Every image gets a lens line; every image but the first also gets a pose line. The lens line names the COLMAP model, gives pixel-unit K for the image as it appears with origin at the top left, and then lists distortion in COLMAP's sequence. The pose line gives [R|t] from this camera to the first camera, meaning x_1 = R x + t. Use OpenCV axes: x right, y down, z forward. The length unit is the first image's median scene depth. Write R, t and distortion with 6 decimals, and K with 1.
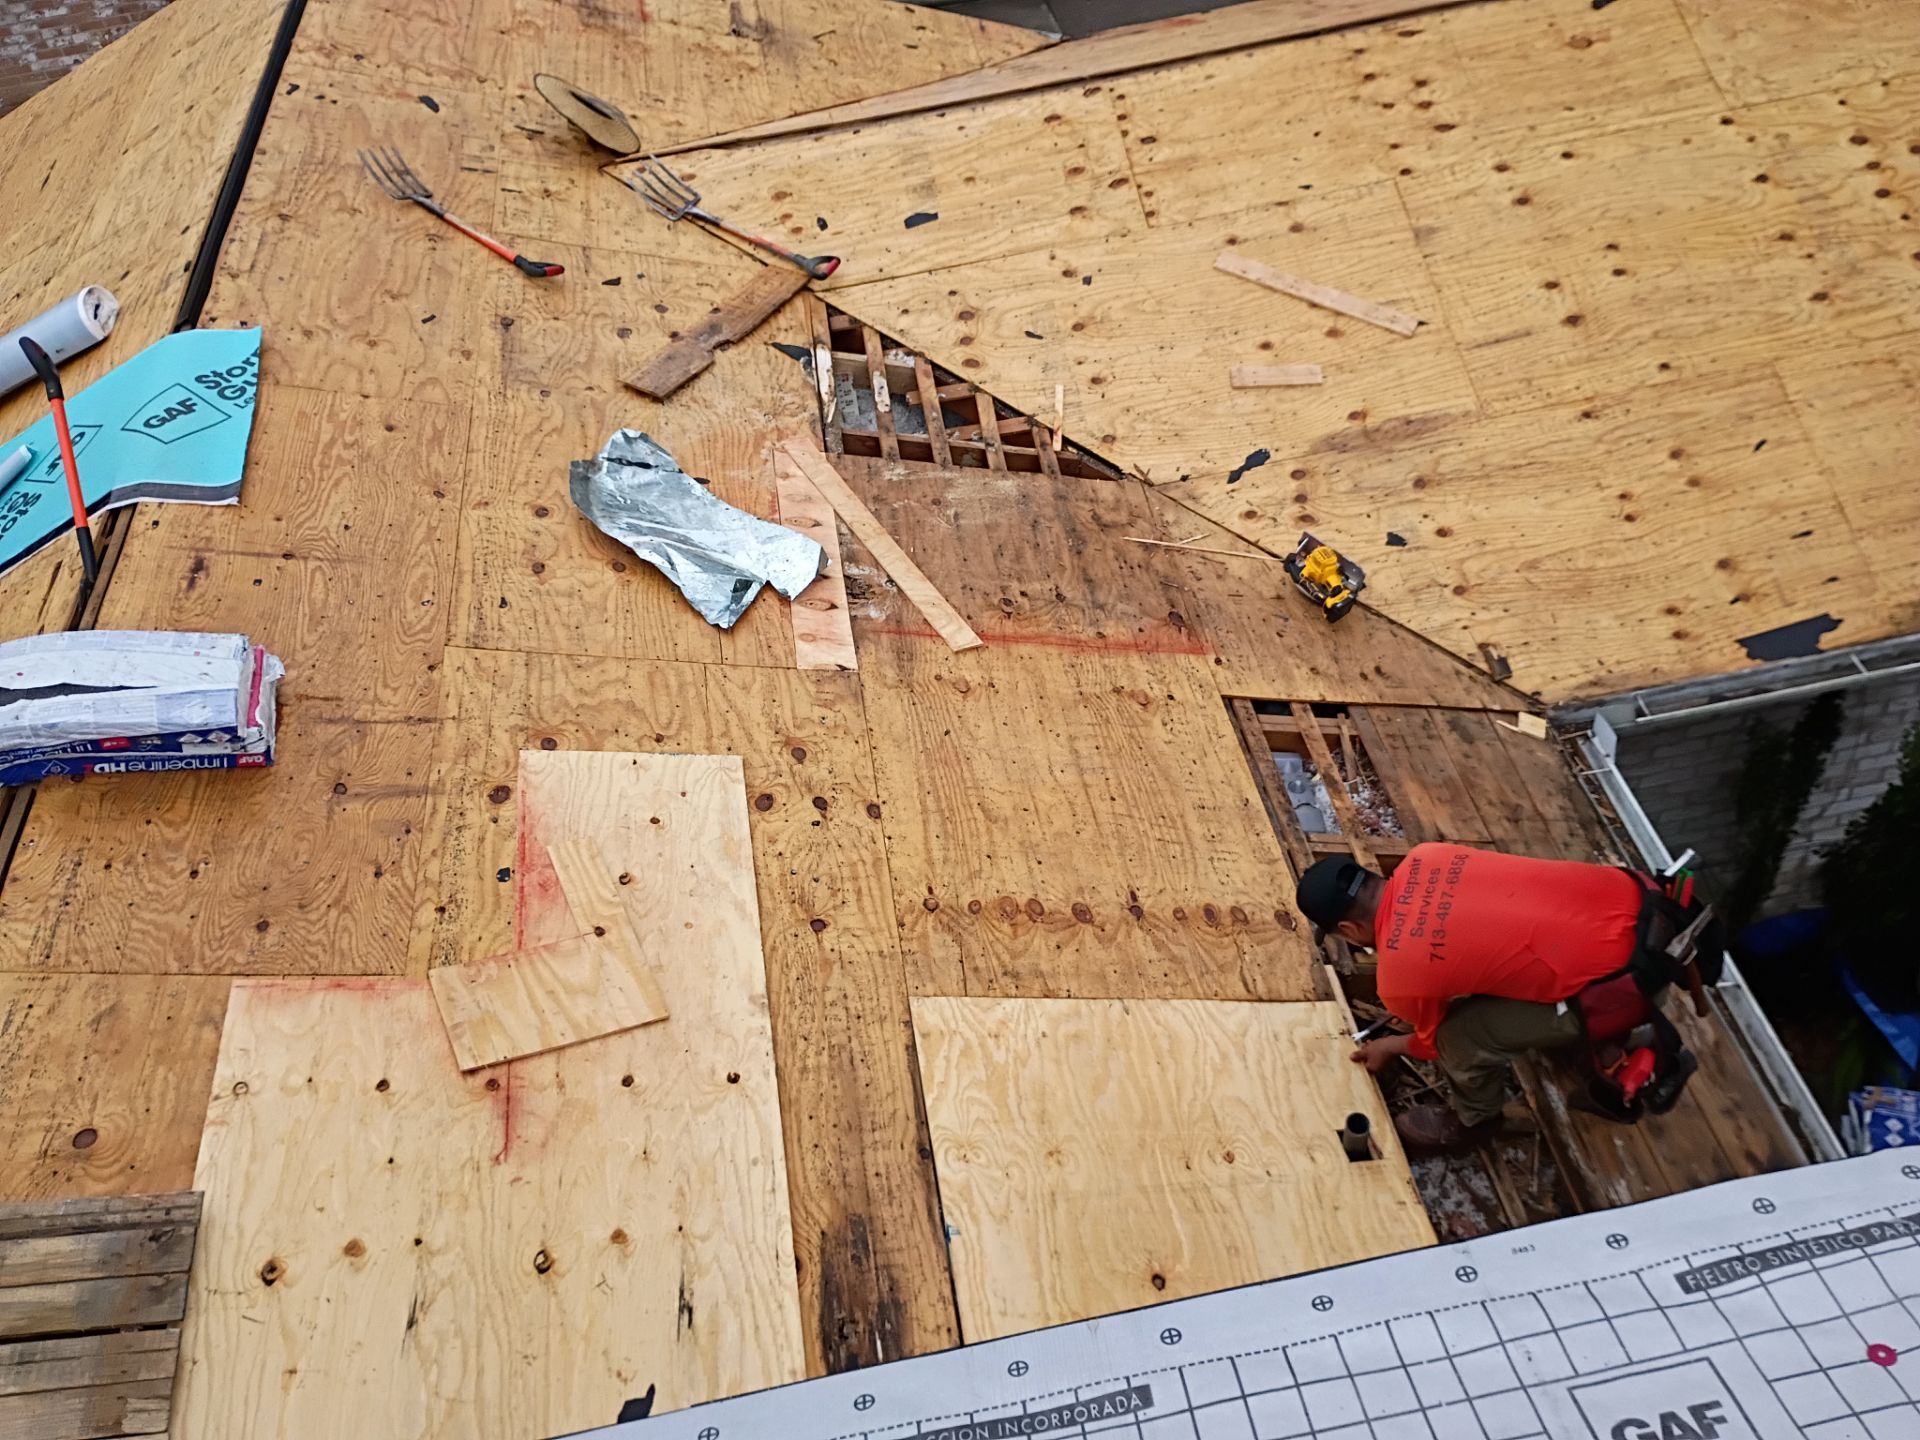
lens RADIAL K [[1647.2, 0, 983.0], [0, 1647.2, 688.0], [0, 0, 1]] dist [0.059701, -0.067494]
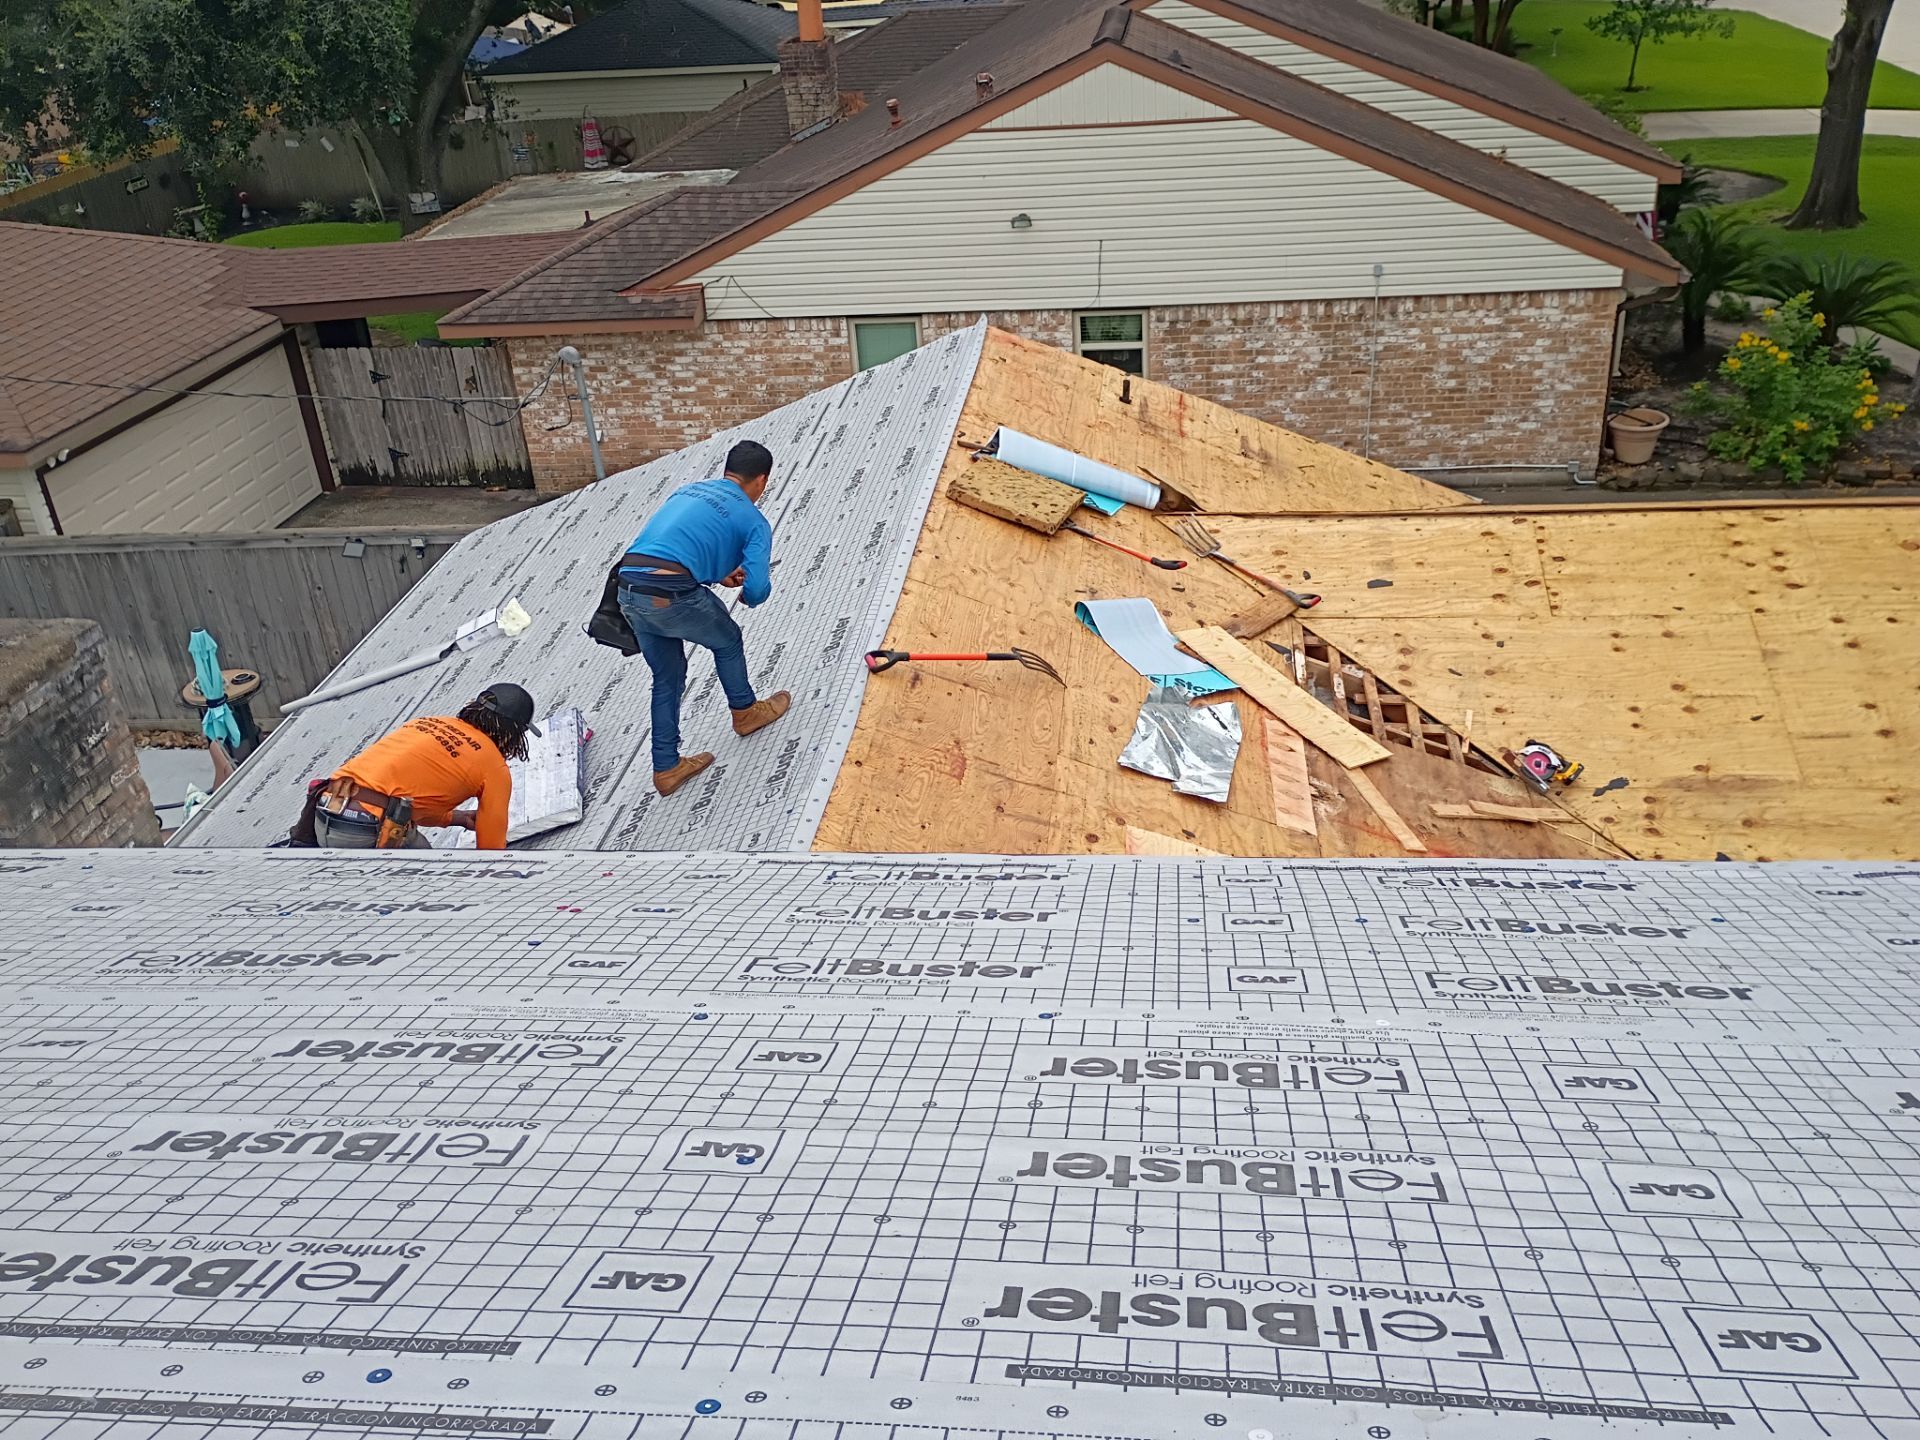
lens RADIAL K [[1647.2, 0, 999.2], [0, 1647.2, 693.4], [0, 0, 1]] dist [0.059701, -0.067494]
pose [[0.967243, 0.174639, -0.184232, -0.082532], [-0.218198, 0.942860, -0.251805, 0.238293], [0.129730, 0.283756, 0.950080, -0.346961]]
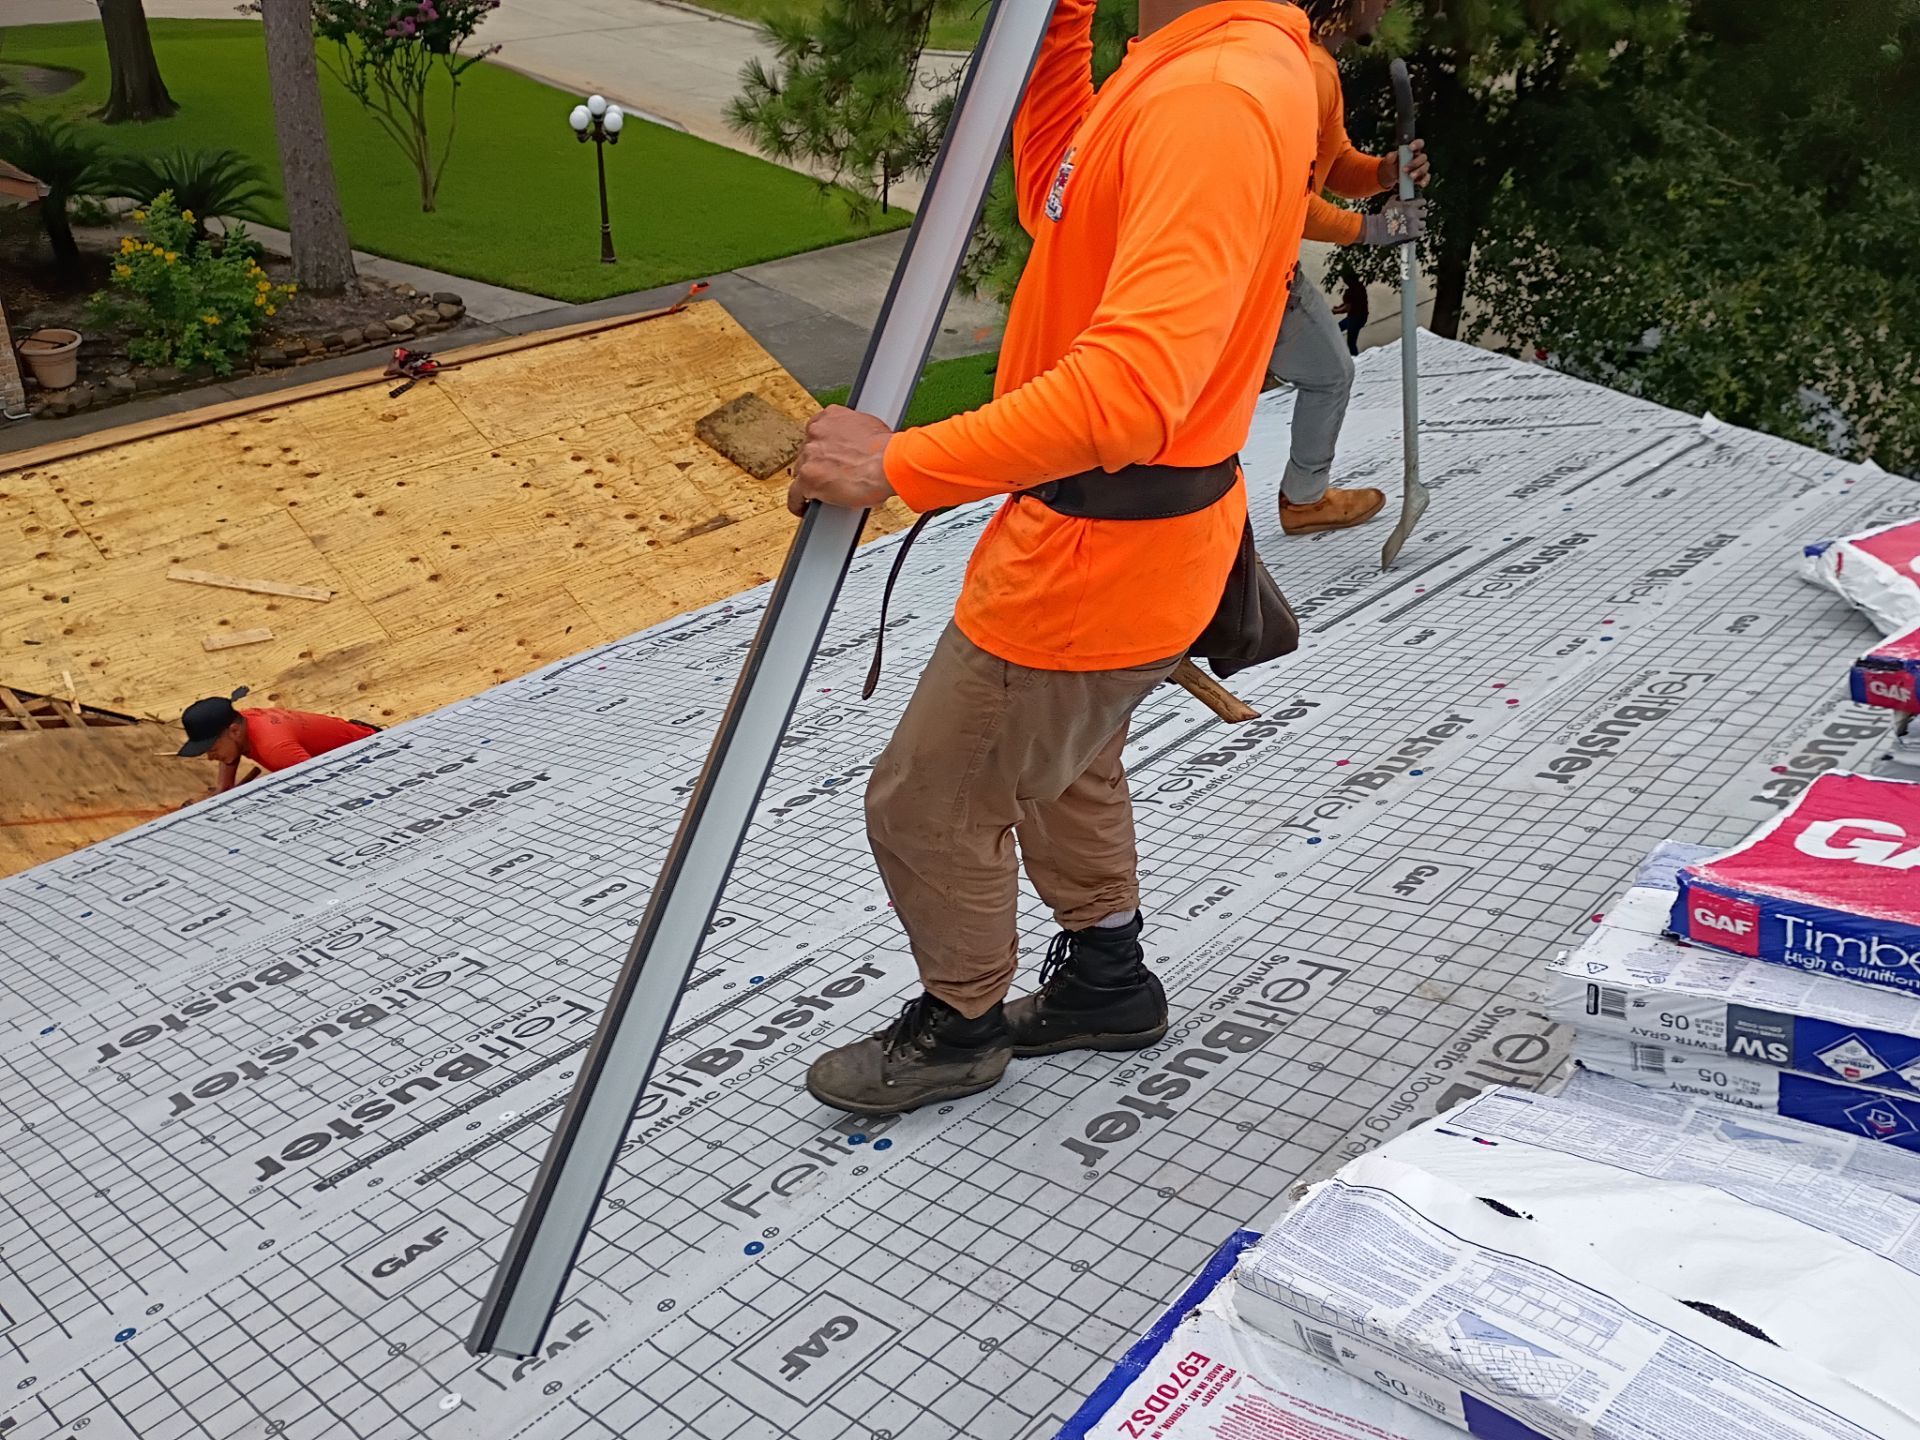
lens RADIAL K [[1647.2, 0, 984.8], [0, 1647.2, 673.6], [0, 0, 1]] dist [0.059701, -0.067494]
pose [[0.779056, -0.167099, 0.604277, -0.195673], [0.319362, 0.935179, -0.153131, 0.269320], [-0.539519, 0.312280, 0.781921, -0.460096]]
